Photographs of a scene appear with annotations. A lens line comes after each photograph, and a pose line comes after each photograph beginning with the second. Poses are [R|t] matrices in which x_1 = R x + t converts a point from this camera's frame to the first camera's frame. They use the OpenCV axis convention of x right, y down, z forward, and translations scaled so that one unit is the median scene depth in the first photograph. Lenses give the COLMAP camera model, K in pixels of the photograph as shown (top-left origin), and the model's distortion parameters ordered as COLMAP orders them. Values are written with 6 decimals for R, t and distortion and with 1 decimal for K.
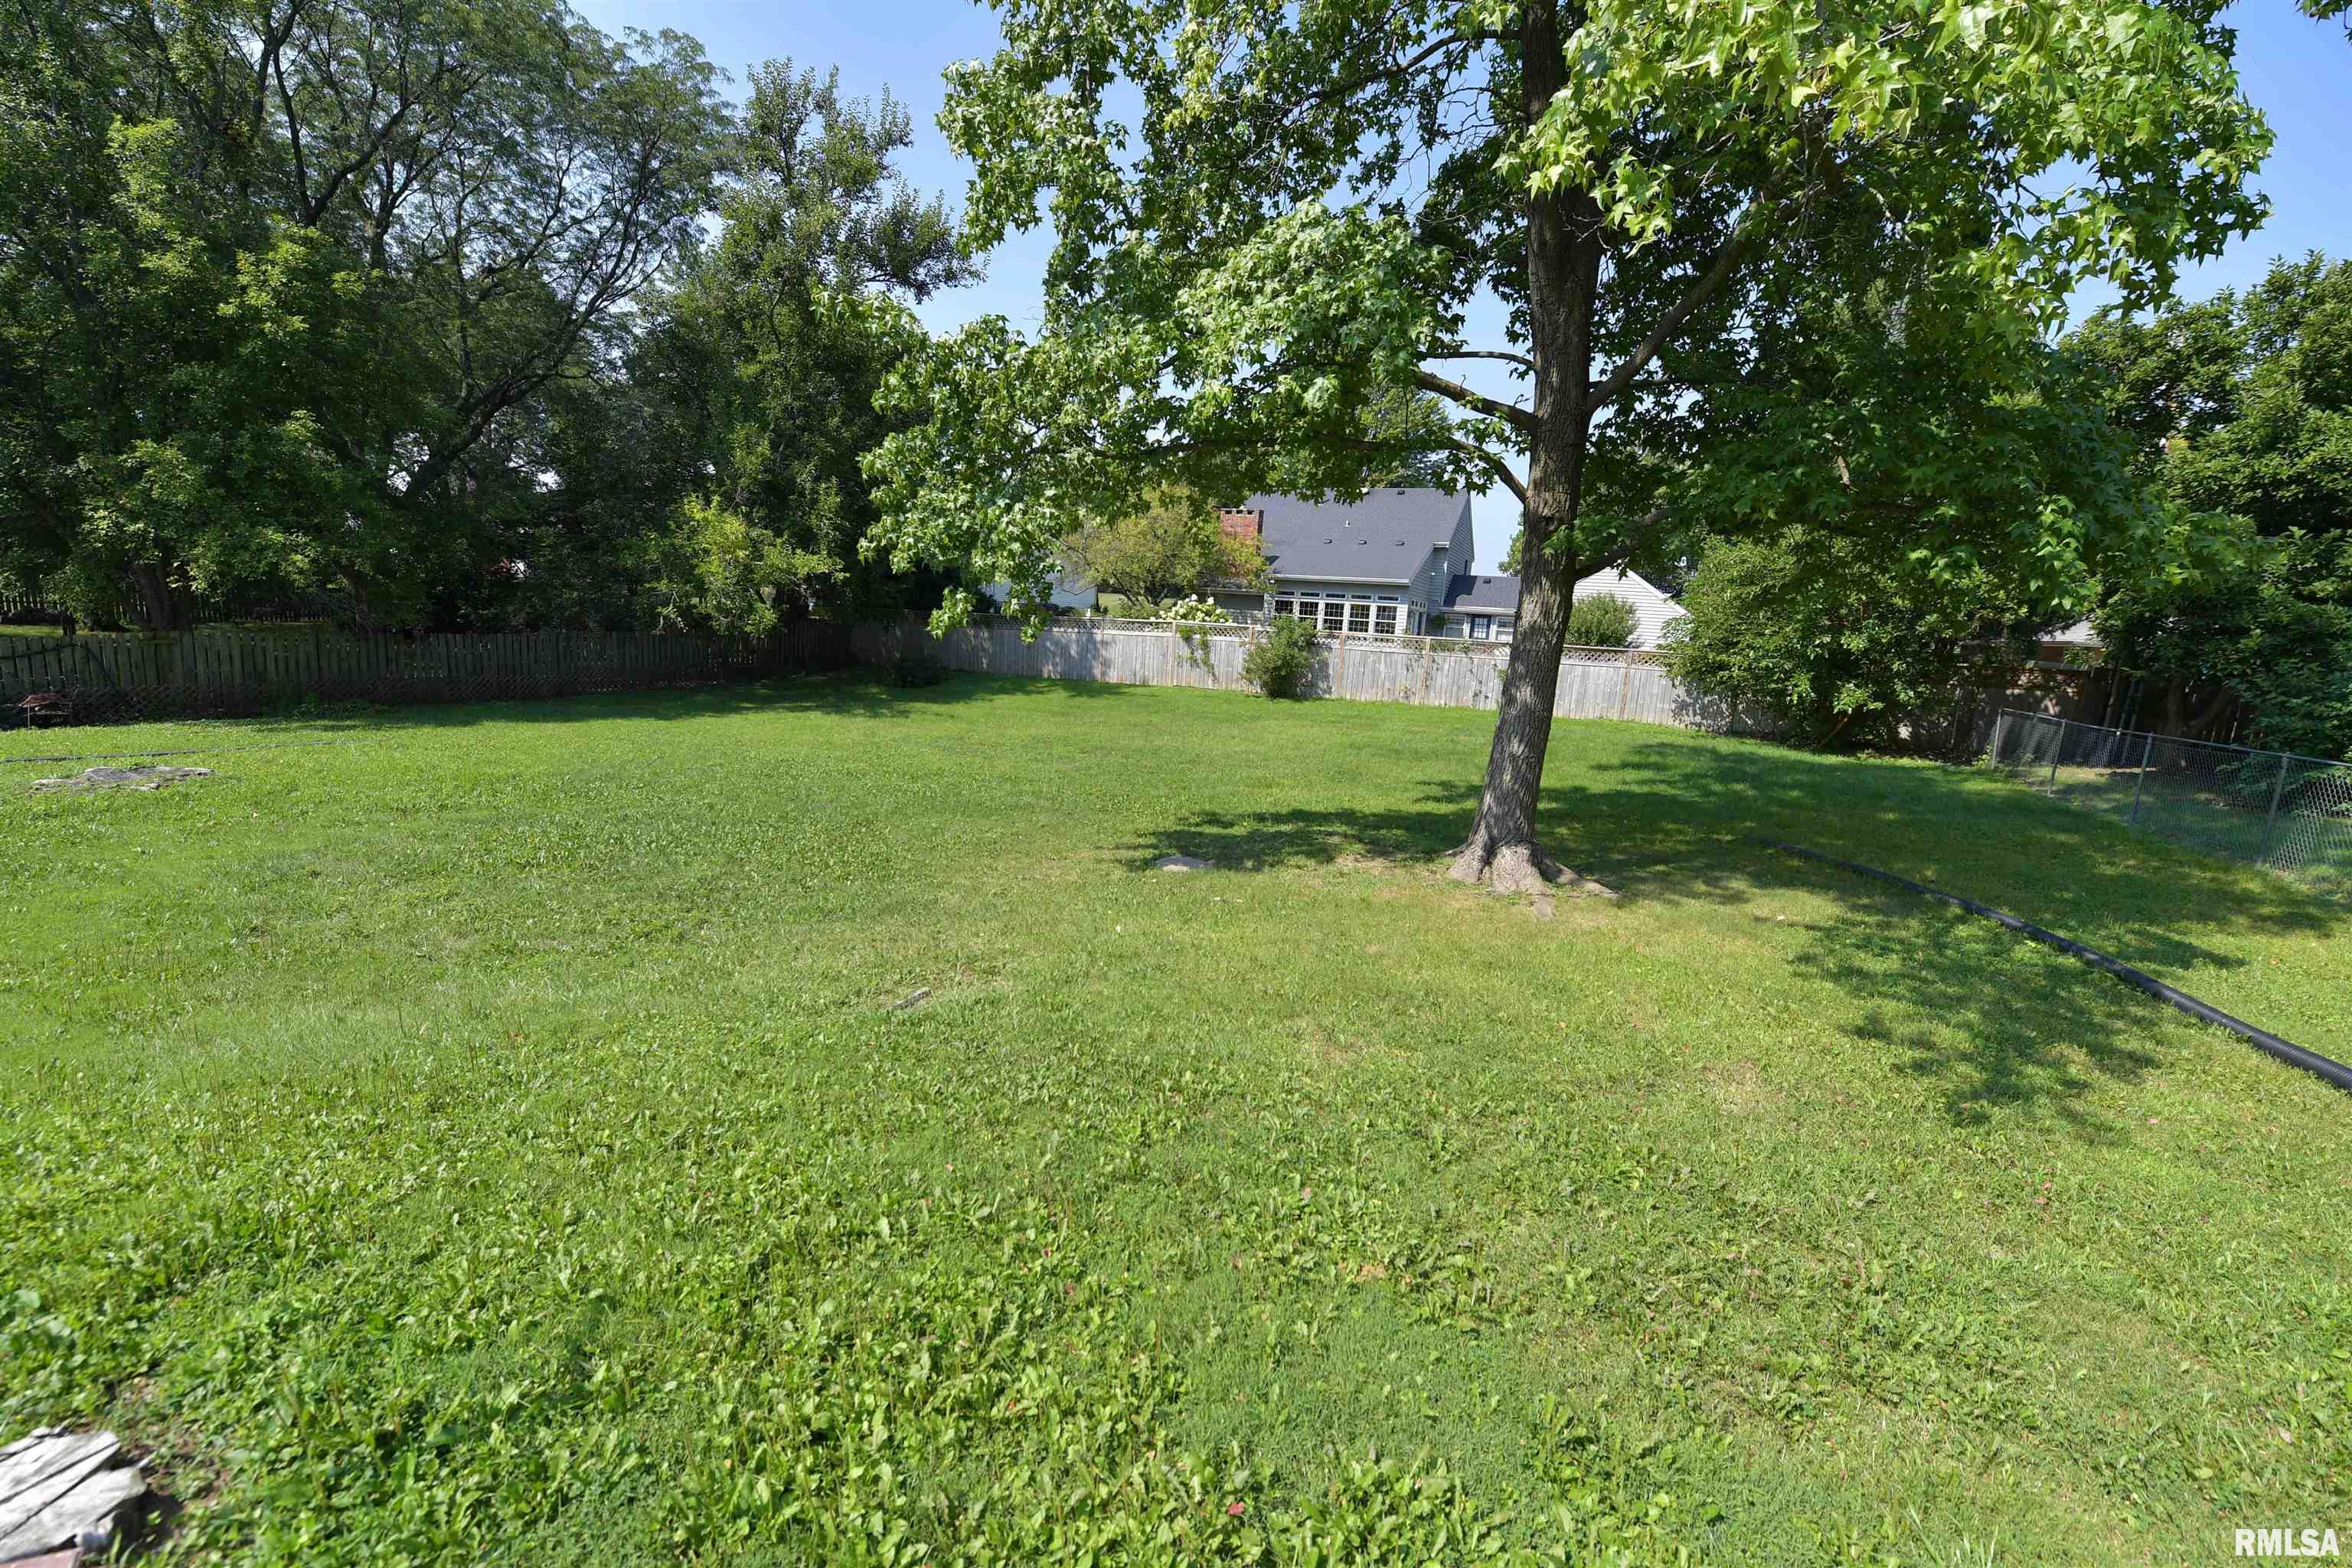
lens RADIAL K [[900.8, 0, 1163.3], [0, 900.8, 781.7], [0, 0, 1]] dist [-0.018070, -0.001442]
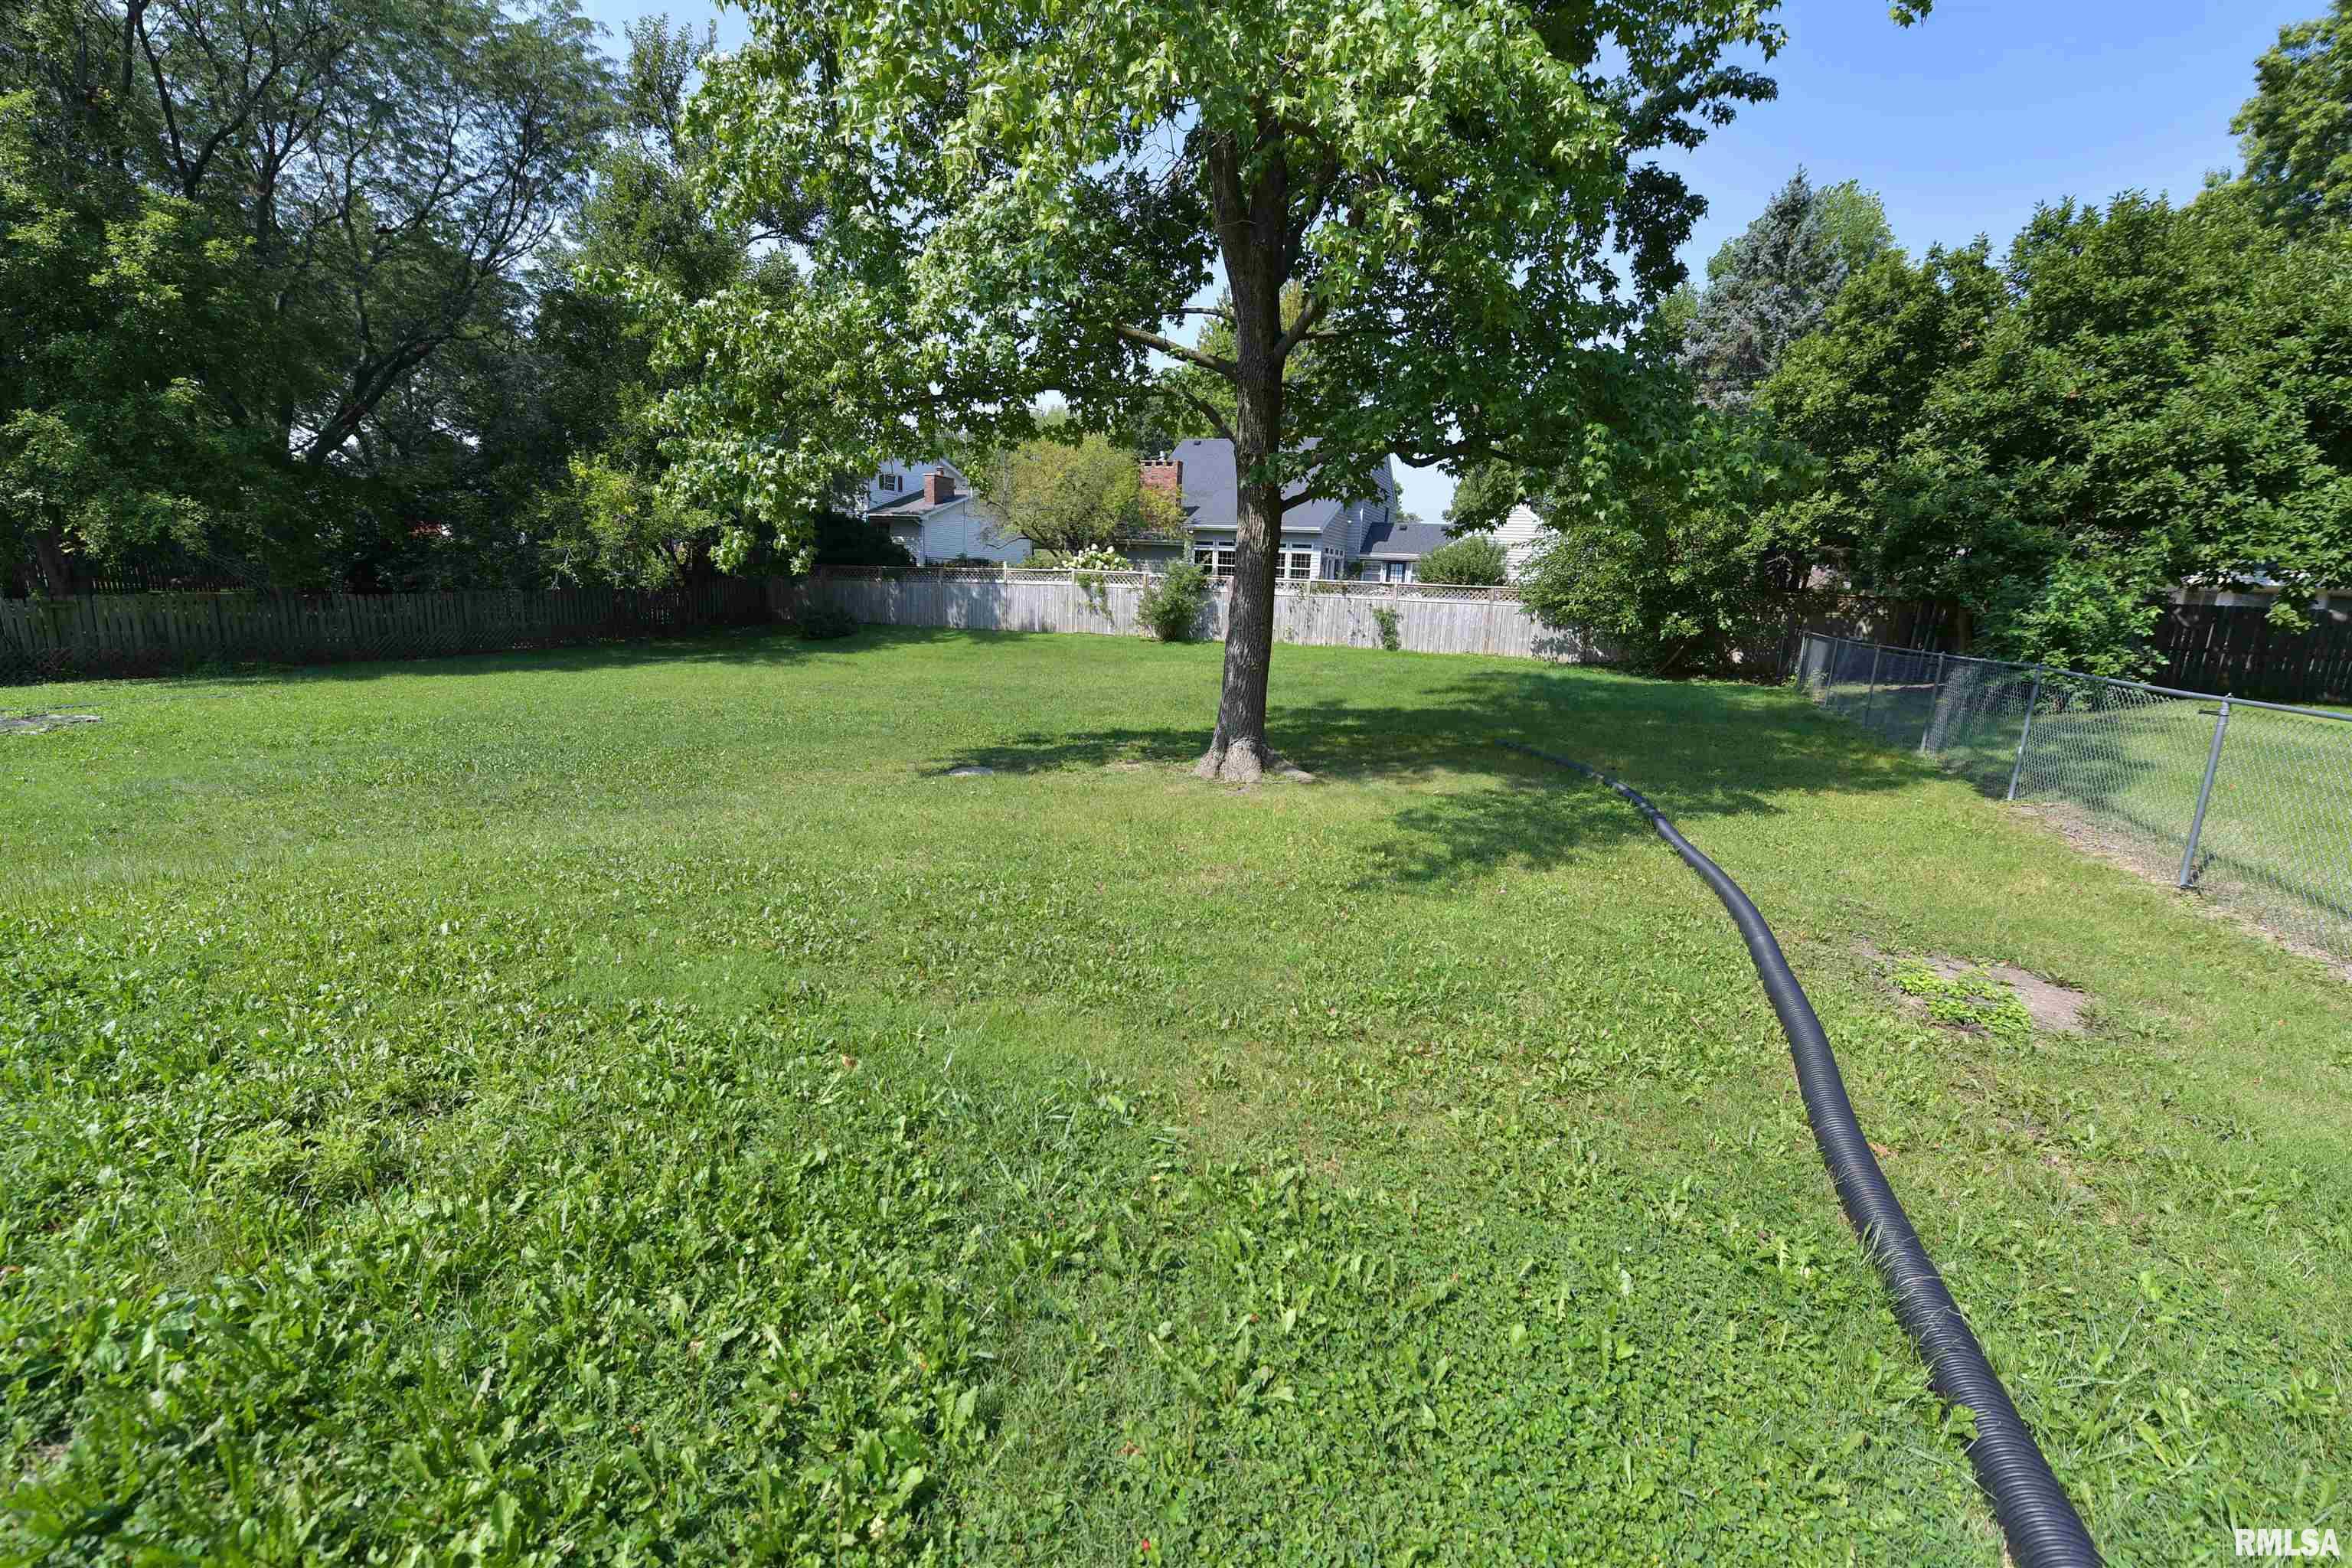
lens RADIAL K [[900.8, 0, 1179.7], [0, 900.8, 784.5], [0, 0, 1]] dist [-0.018070, -0.001442]
pose [[0.999094, -0.026543, 0.033255, 0.121515], [0.024939, 0.998548, 0.047757, 0.030045], [-0.034474, -0.046885, 0.998305, -0.071699]]
